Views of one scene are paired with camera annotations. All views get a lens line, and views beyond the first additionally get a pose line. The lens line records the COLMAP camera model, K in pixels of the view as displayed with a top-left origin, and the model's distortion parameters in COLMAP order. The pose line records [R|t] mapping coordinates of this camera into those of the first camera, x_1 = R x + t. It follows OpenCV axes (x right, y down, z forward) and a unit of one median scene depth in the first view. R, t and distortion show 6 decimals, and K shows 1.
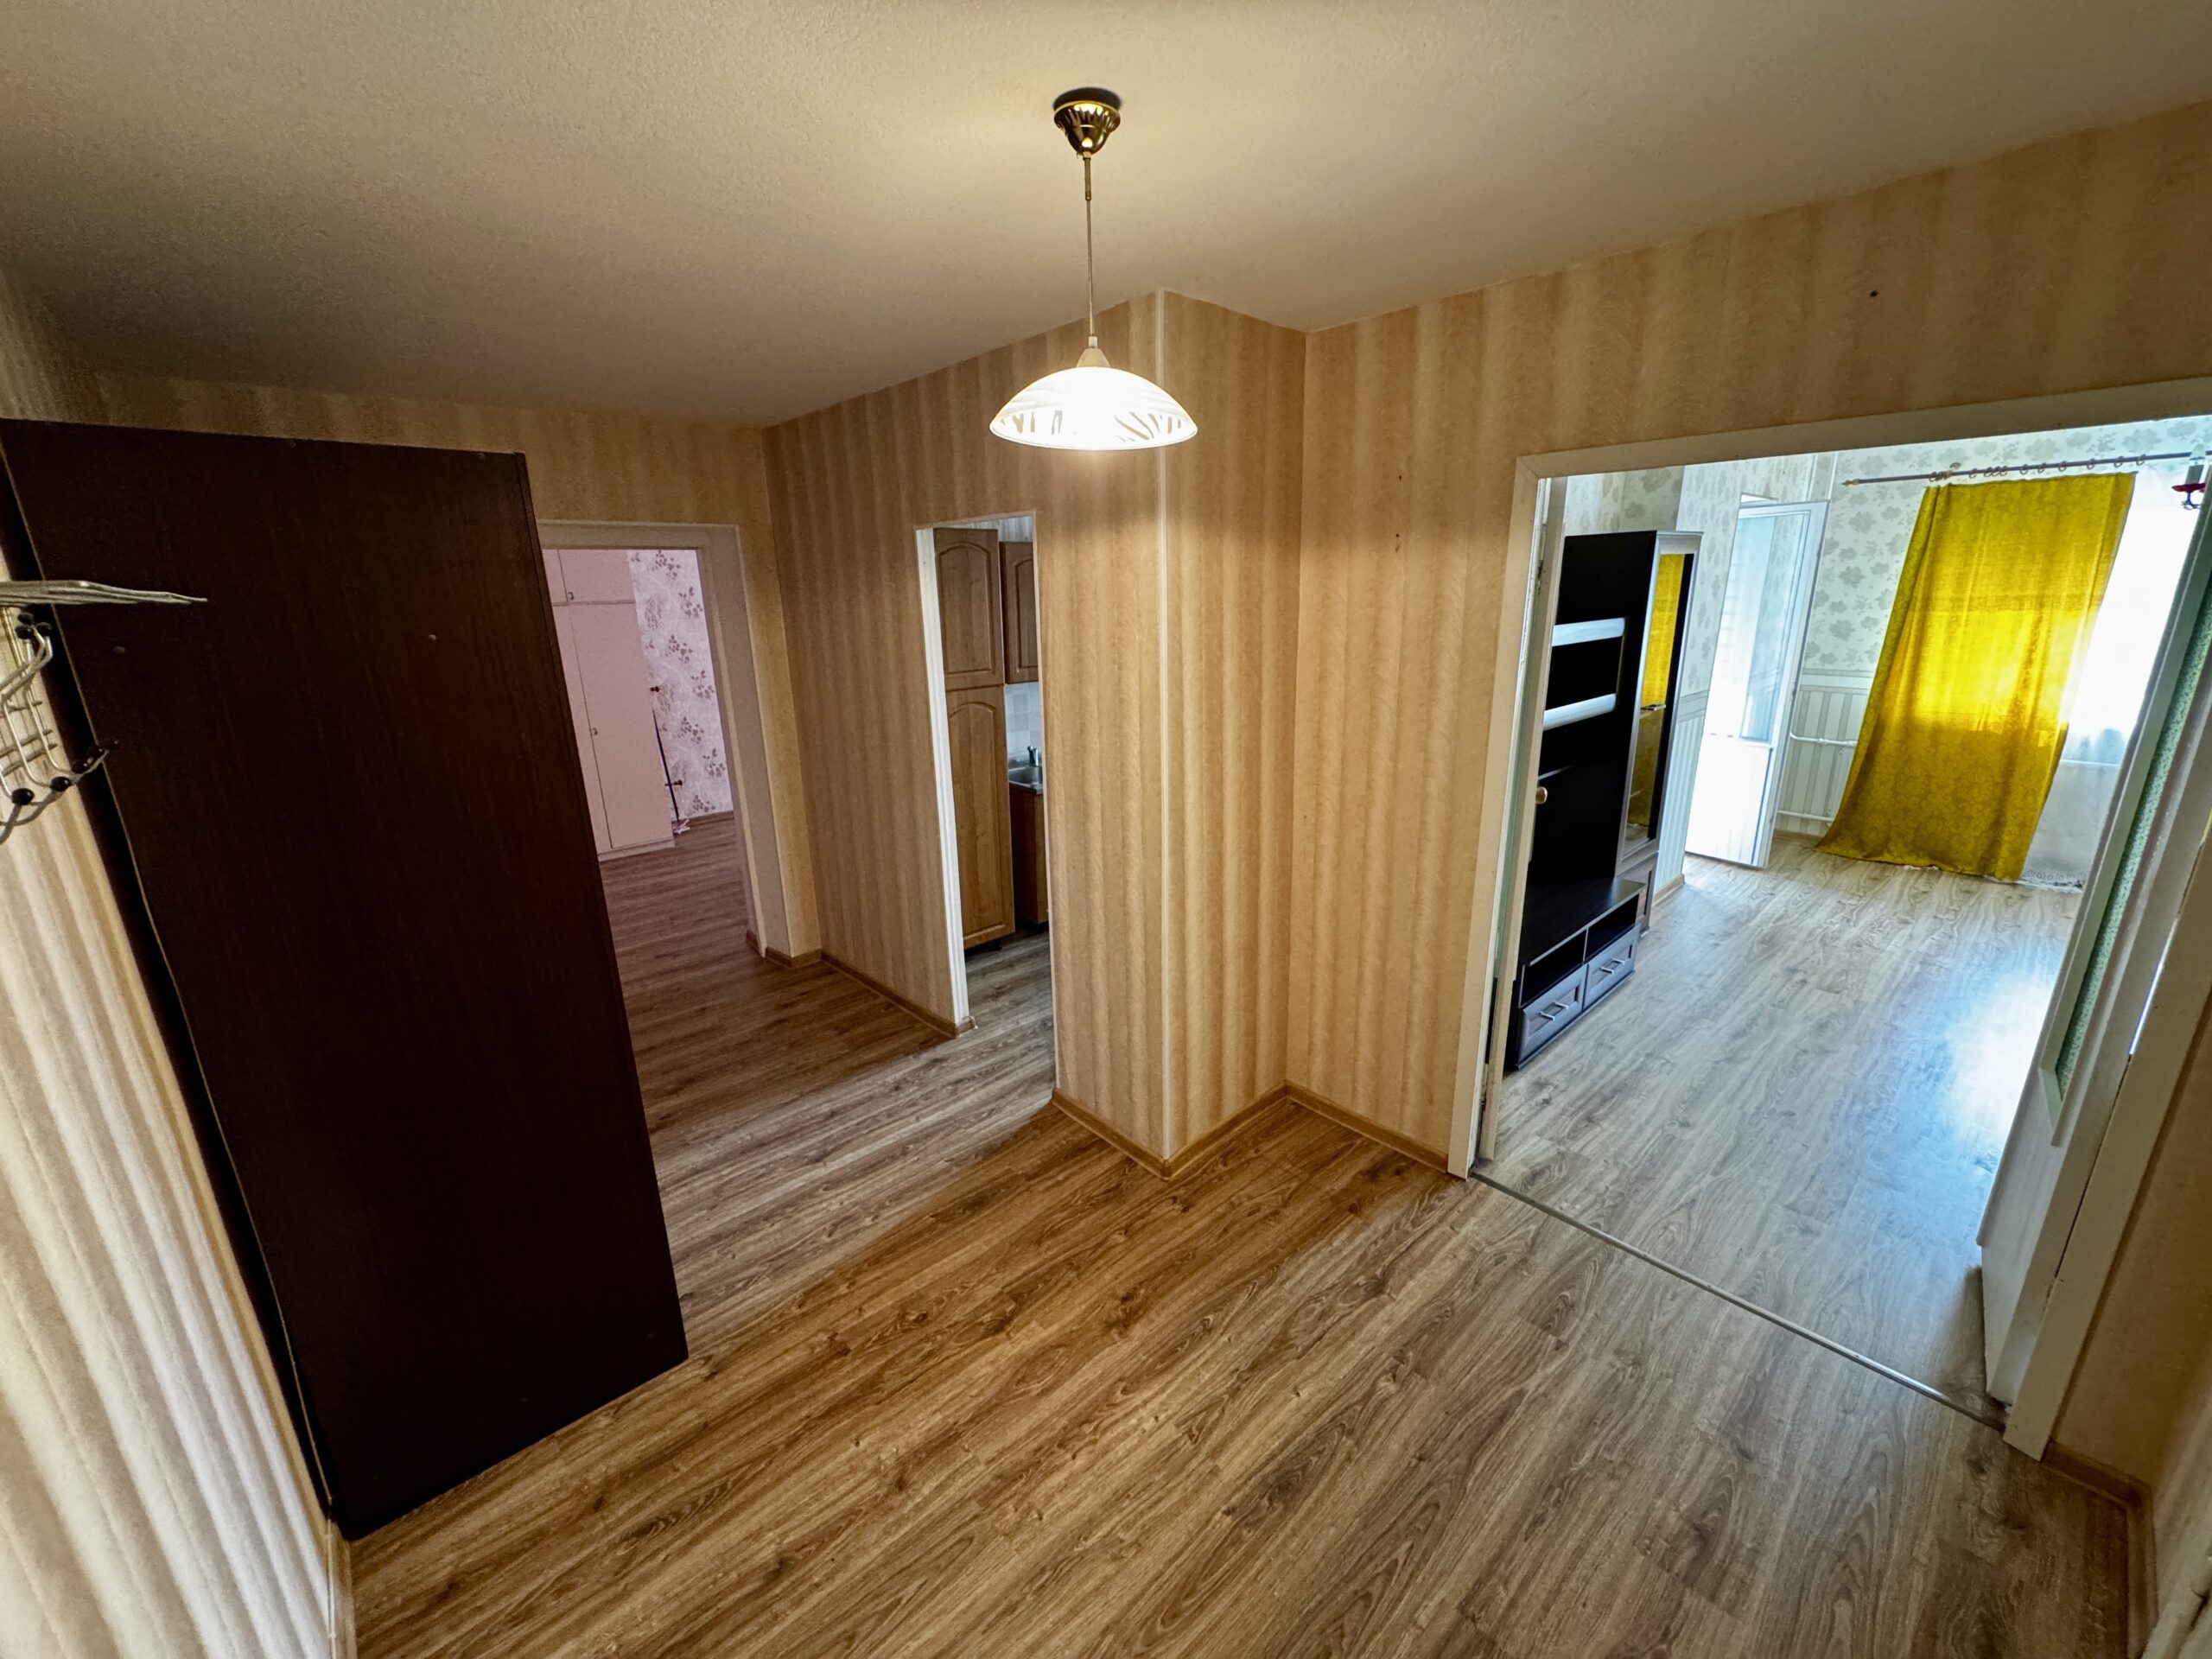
lens RADIAL K [[879.8, 0, 1106.0], [0, 879.8, 829.5], [0, 0, 1]] dist [-0.000310, -0.000039]
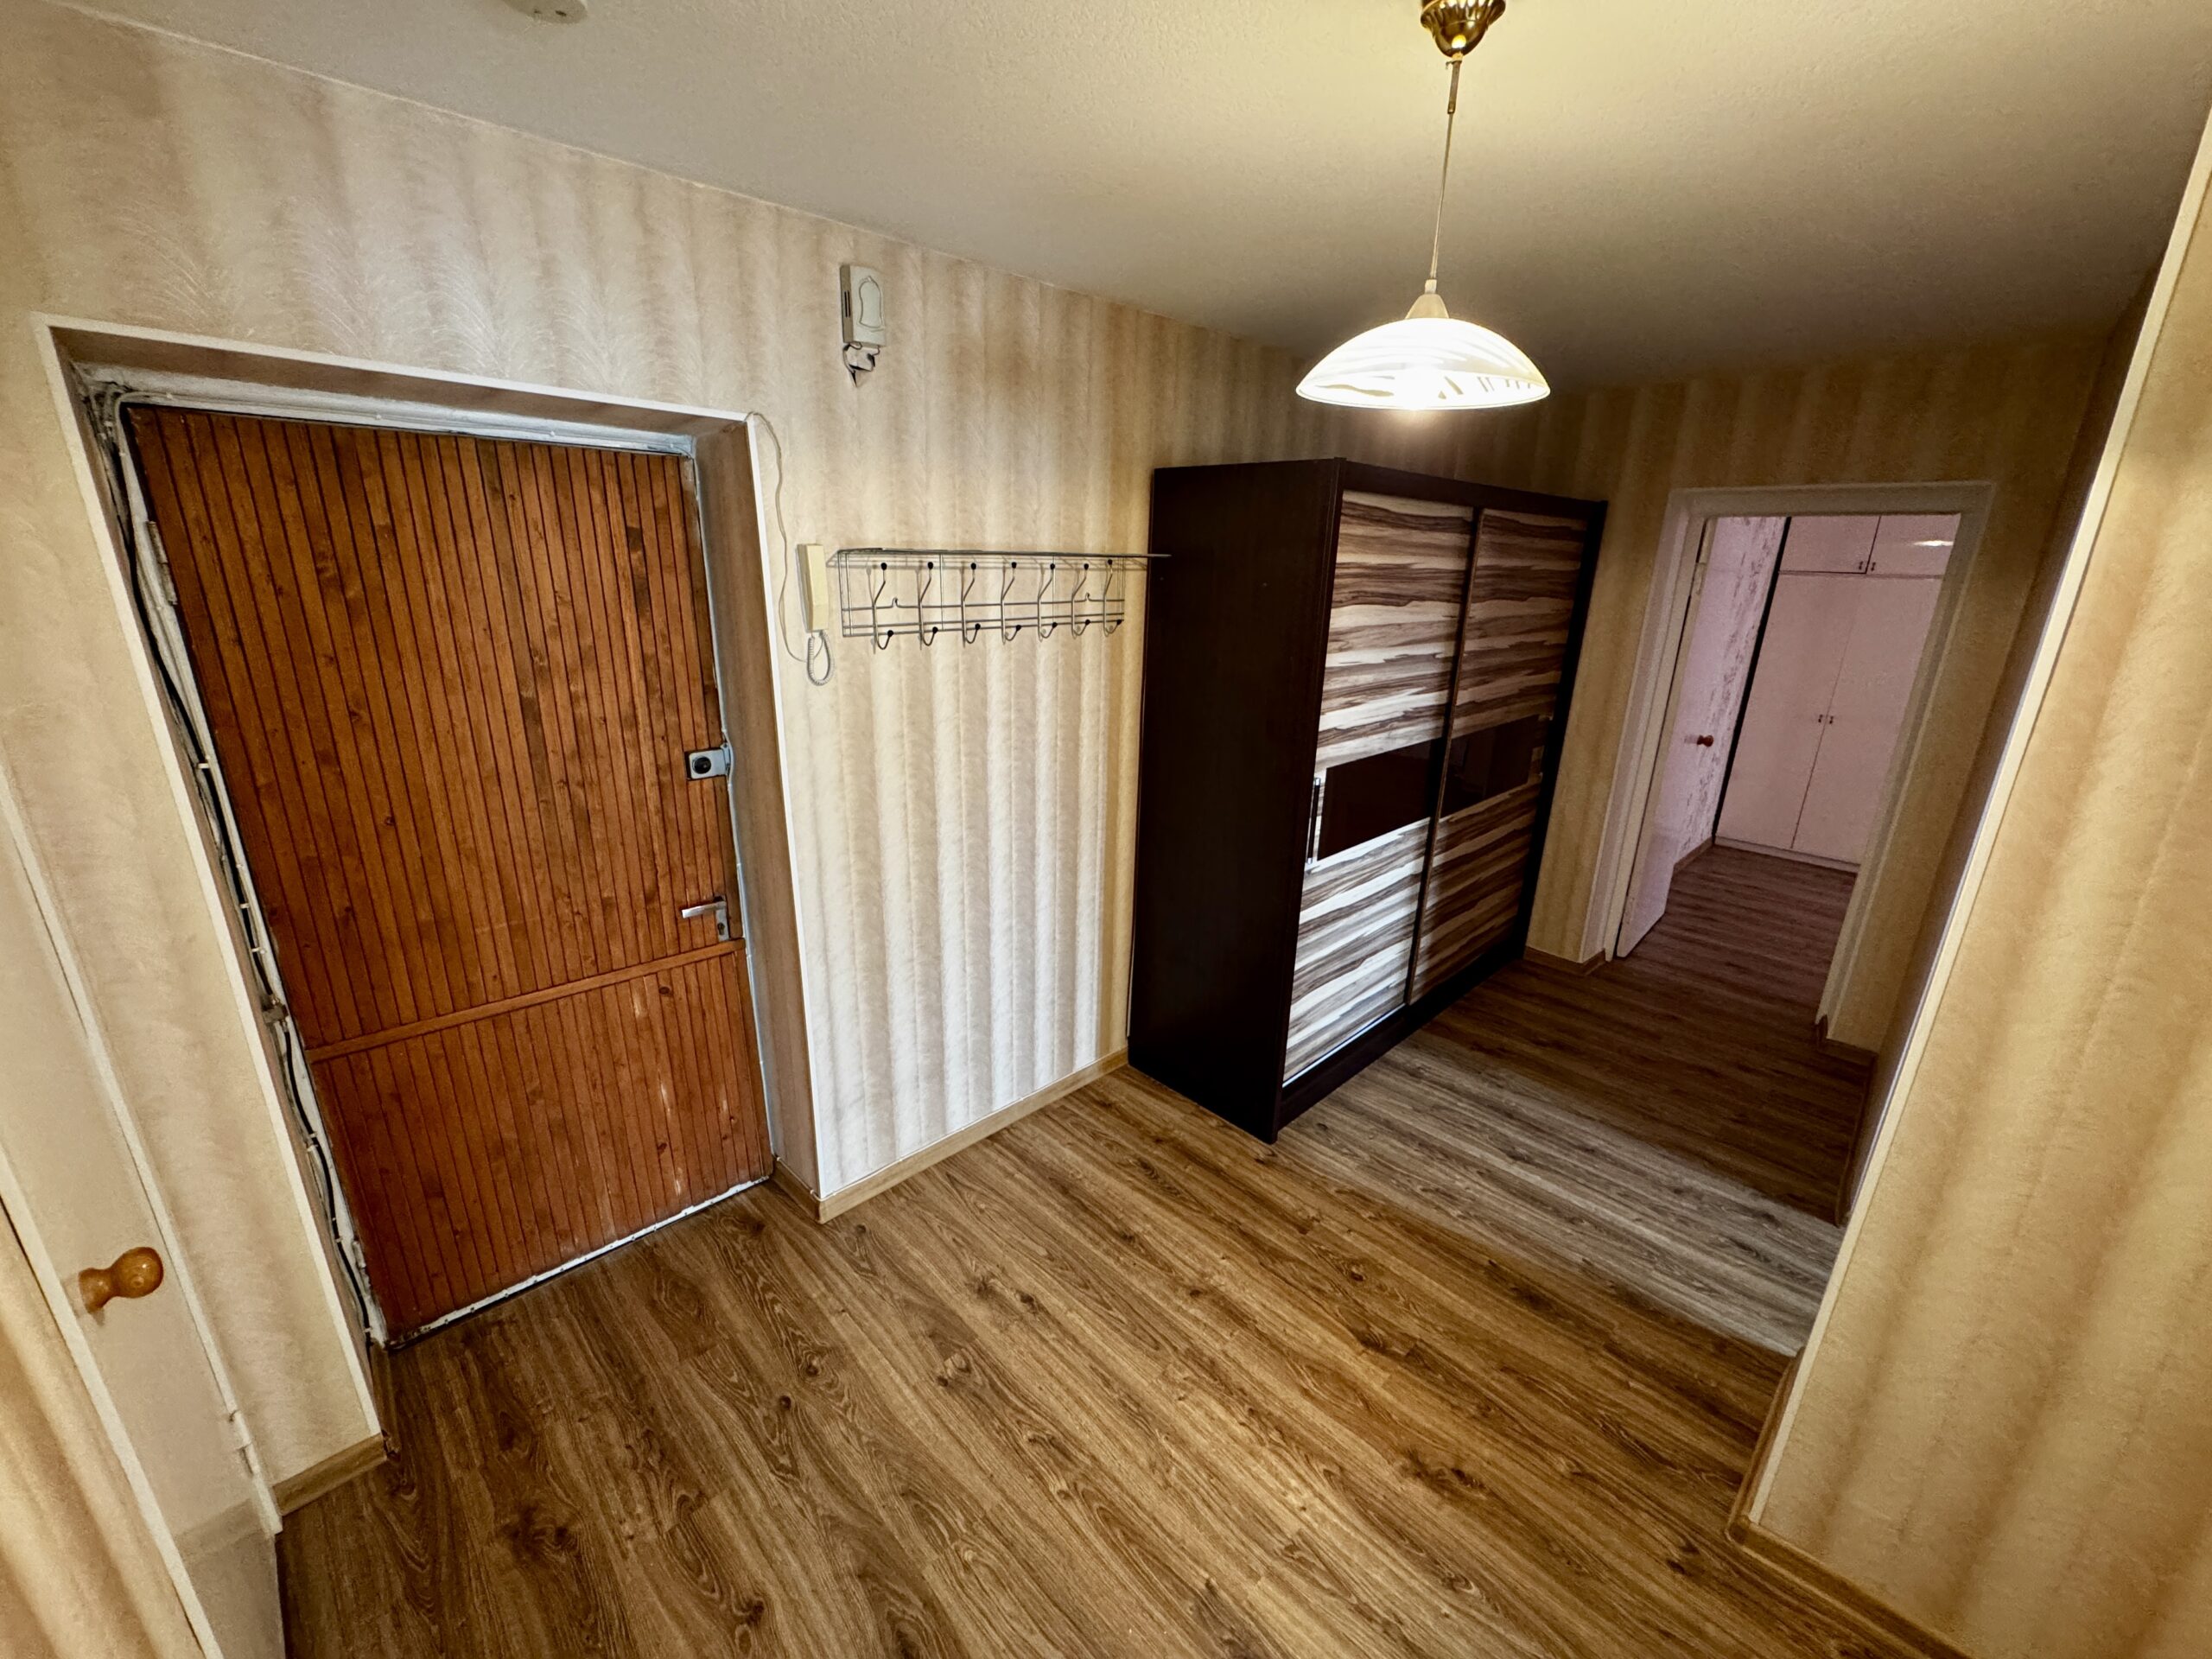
lens RADIAL K [[879.8, 0, 1106.0], [0, 879.8, 829.5], [0, 0, 1]] dist [-0.000310, -0.000039]
pose [[0.045163, 0.324245, -0.944894, 0.667823], [-0.285118, 0.910701, 0.298884, -0.170232], [0.957428, 0.255908, 0.133579, 0.509391]]
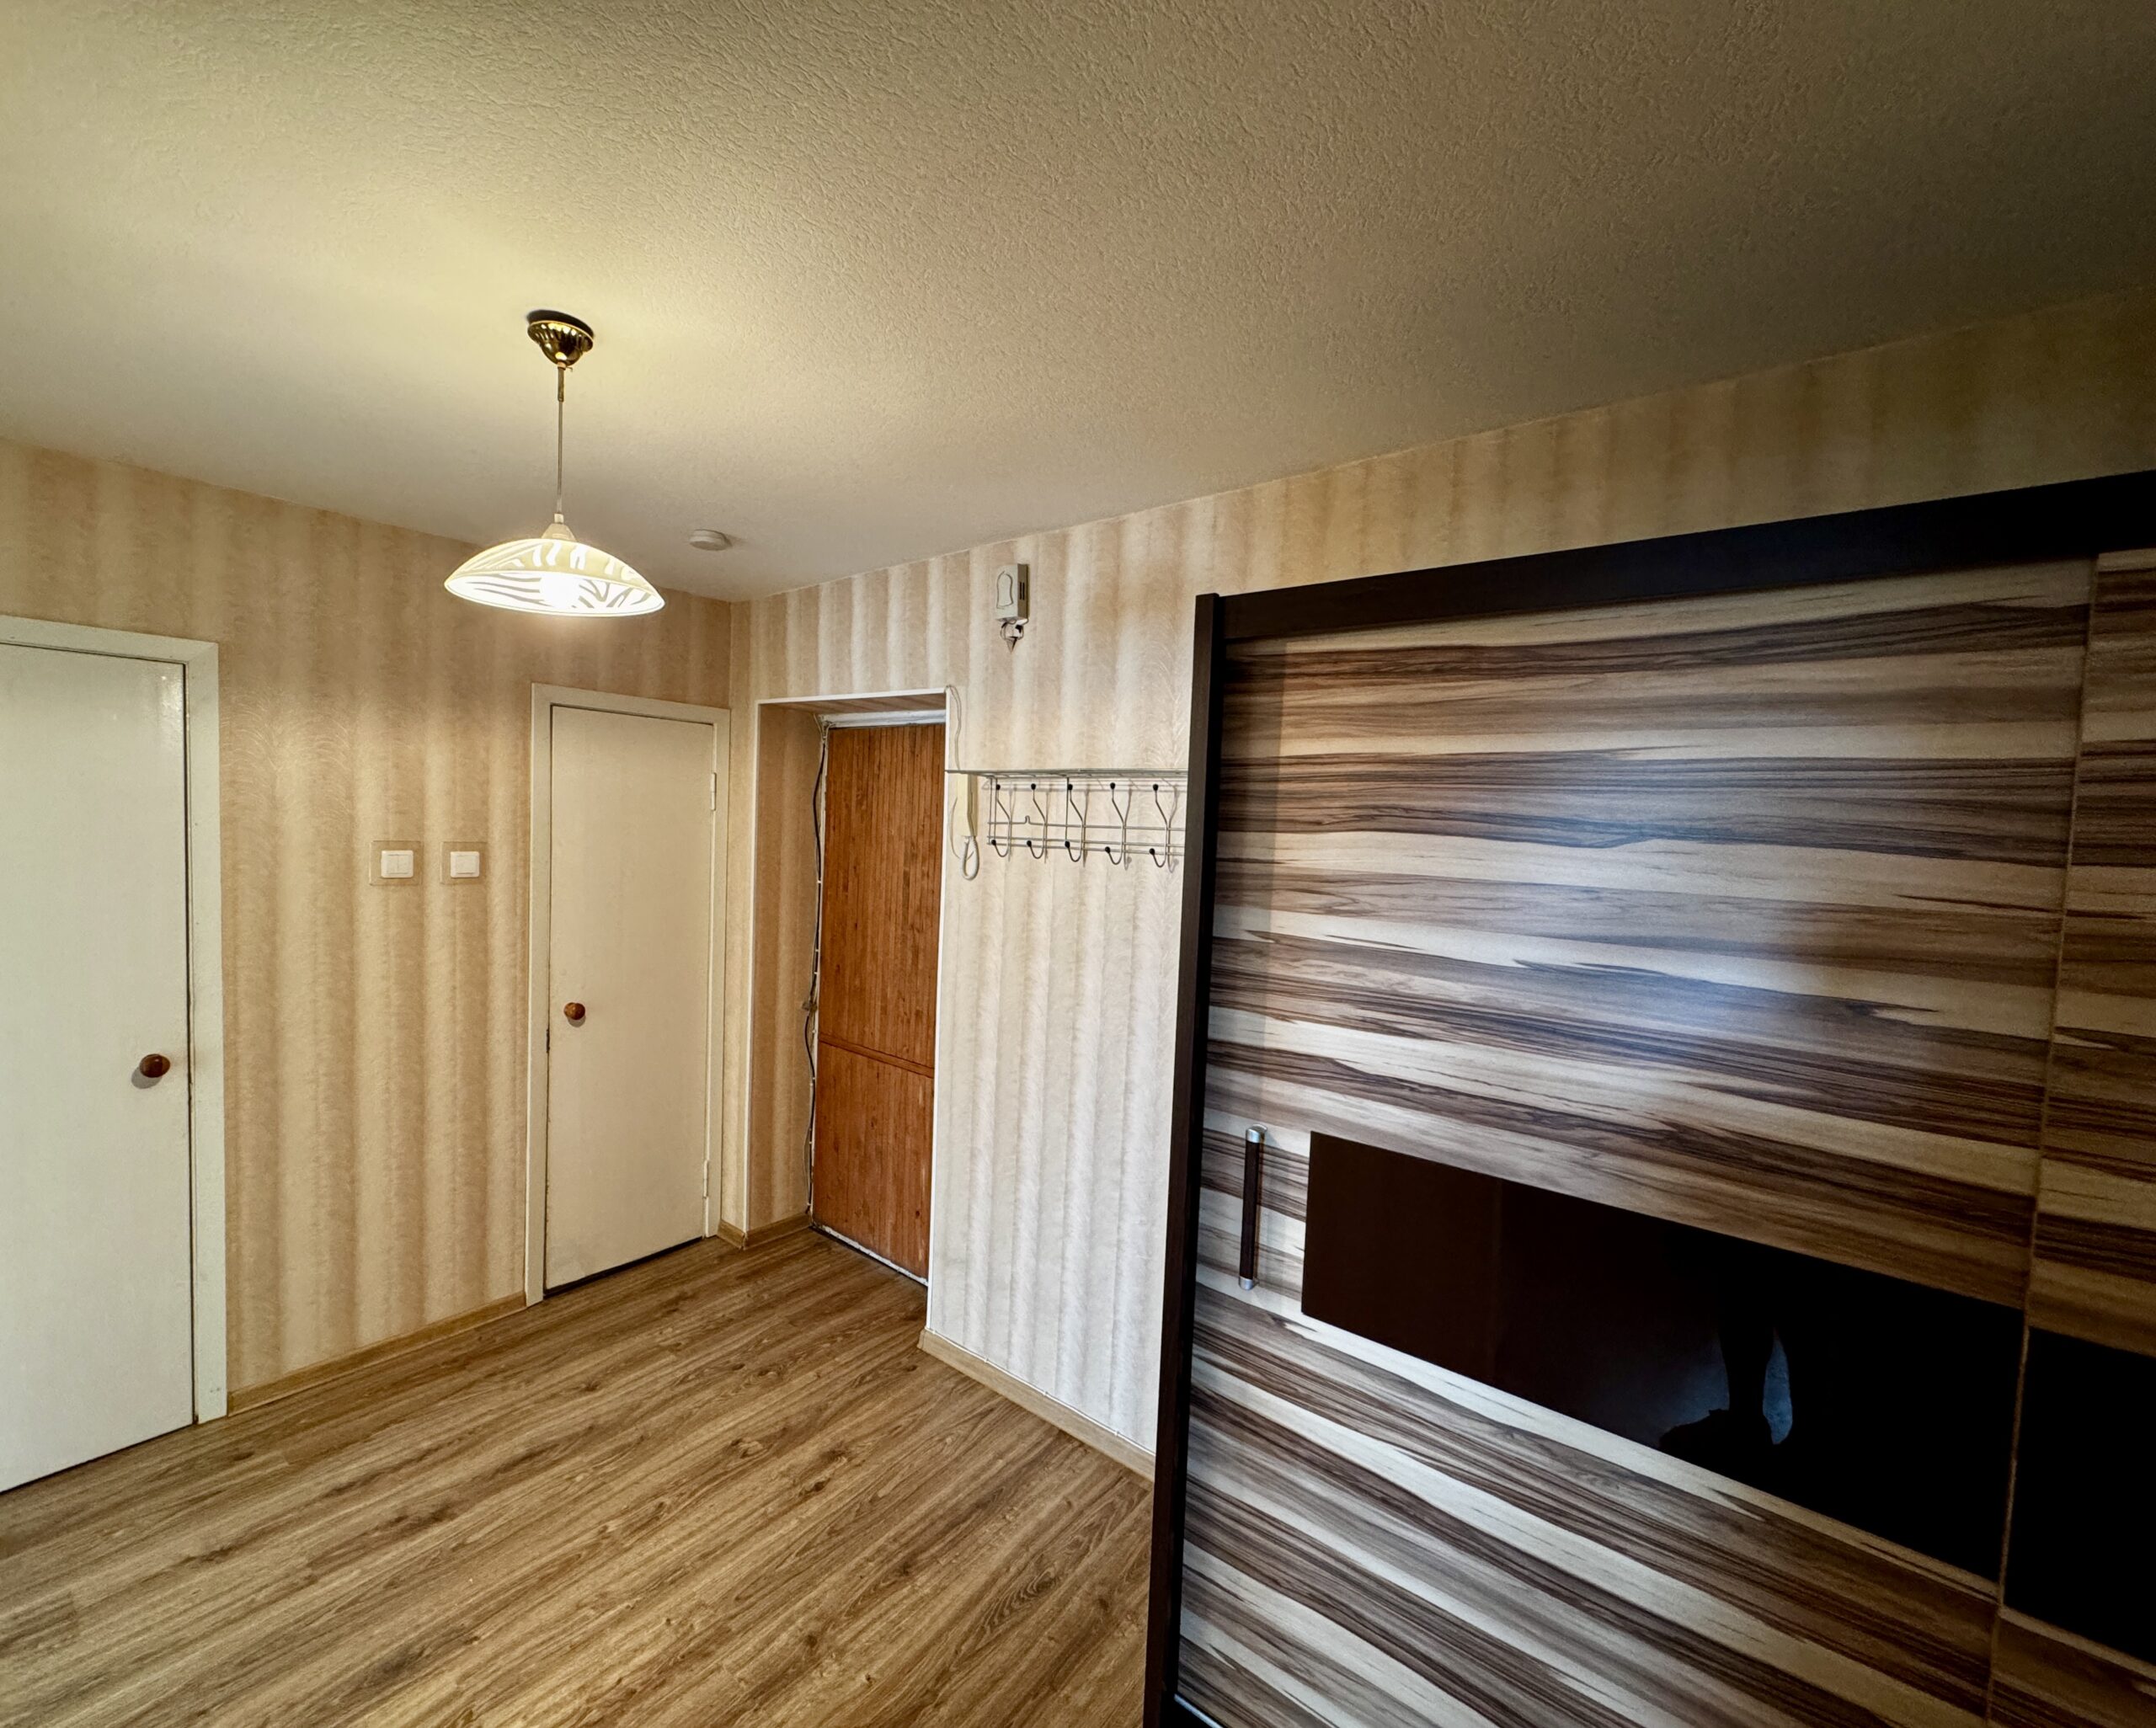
lens RADIAL K [[924.3, 0, 1008.6], [0, 924.3, 865.3], [0, 0, 1]] dist [-0.001355, -0.000173]
pose [[-0.990605, -0.002709, -0.136726, -0.286158], [-0.045773, 0.948703, 0.312838, -0.375583], [0.128865, 0.316158, -0.939914, 1.598921]]
